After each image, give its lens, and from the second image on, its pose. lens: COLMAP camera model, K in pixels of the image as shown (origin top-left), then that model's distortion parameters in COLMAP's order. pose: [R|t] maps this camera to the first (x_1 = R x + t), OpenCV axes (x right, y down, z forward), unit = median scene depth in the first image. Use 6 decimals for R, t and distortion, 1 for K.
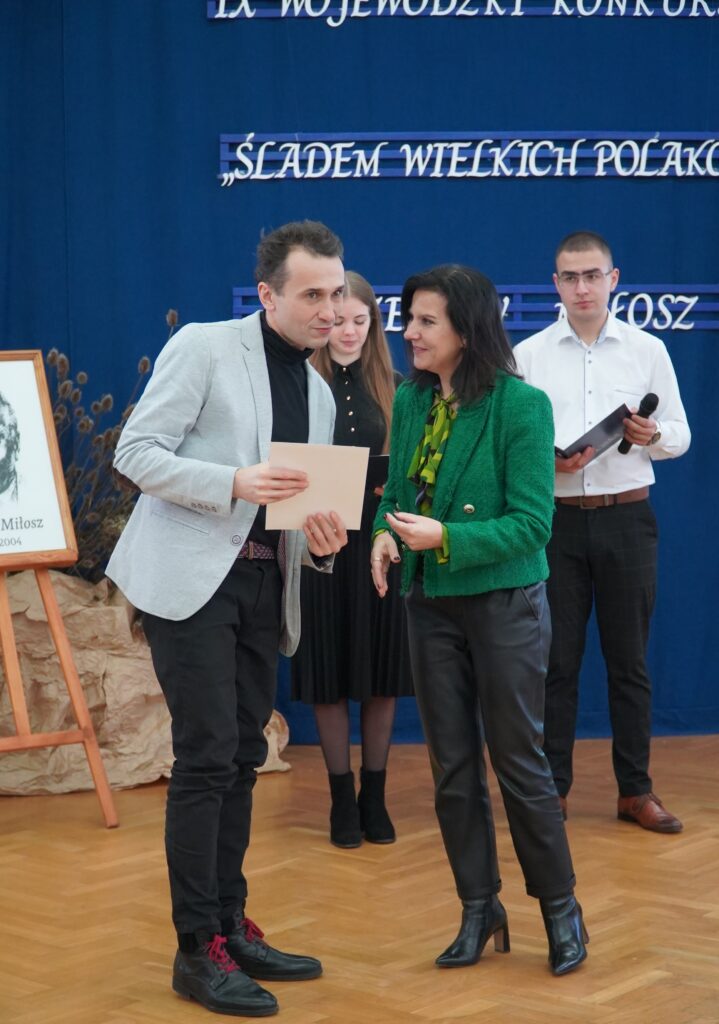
lens RADIAL K [[2045.8, 0, 377.7], [0, 2045.8, 497.1], [0, 0, 1]] dist [-0.172305, -0.632590]
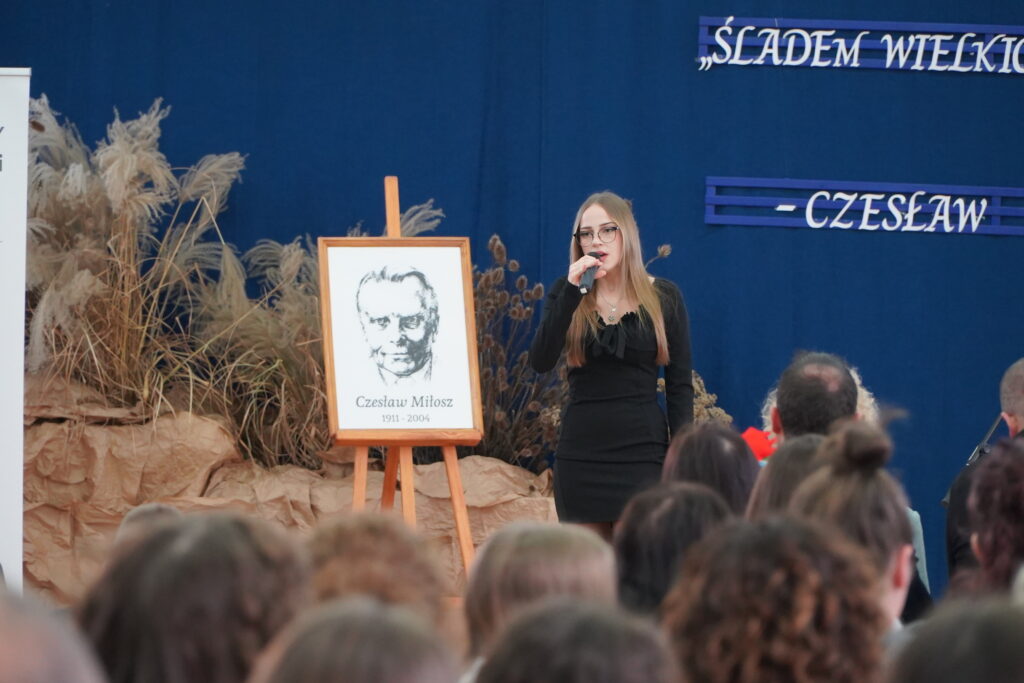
lens RADIAL K [[4696.1, 0, 512.0], [0, 4696.1, 341.5], [0, 0, 1]] dist [-1.277832, 2.846868]
pose [[0.952034, 0.049454, -0.301970, 0.509087], [-0.058971, 0.998007, -0.022476, 0.028955], [0.300256, 0.039206, 0.953052, -1.114239]]
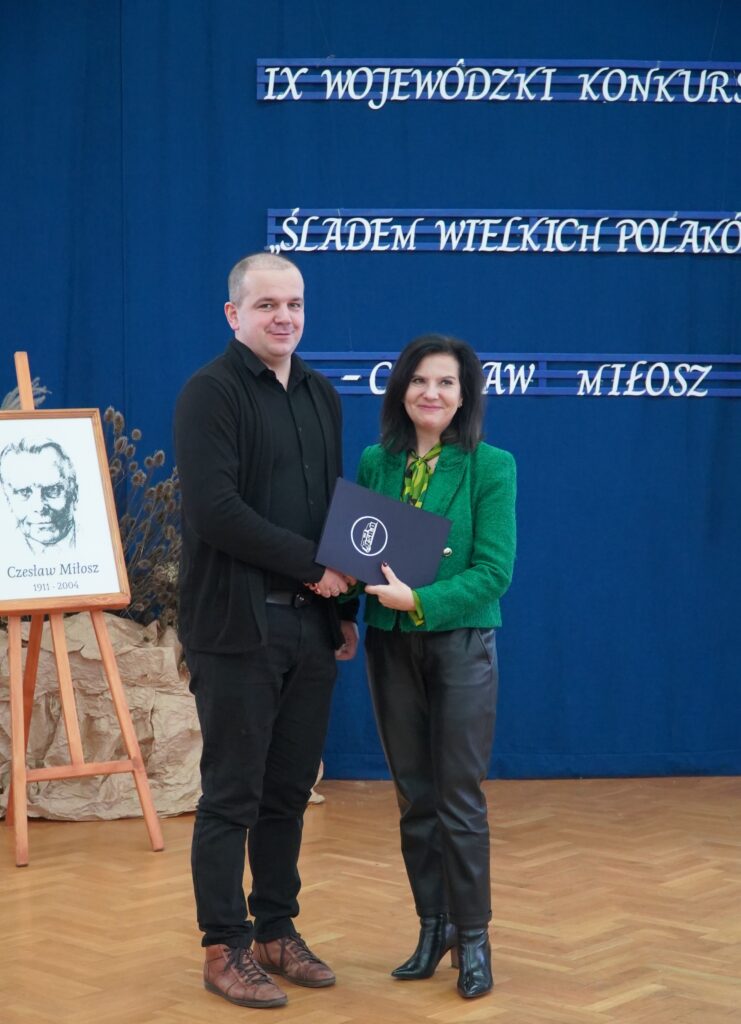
lens RADIAL K [[2000.6, 0, 374.1], [0, 2000.6, 535.4], [0, 0, 1]] dist [-0.163354, -0.366835]
pose [[0.999663, 0.014683, -0.021406, 0.003766], [-0.014824, 0.999869, -0.006424, -0.000194], [0.021309, 0.006739, 0.999750, -0.049120]]
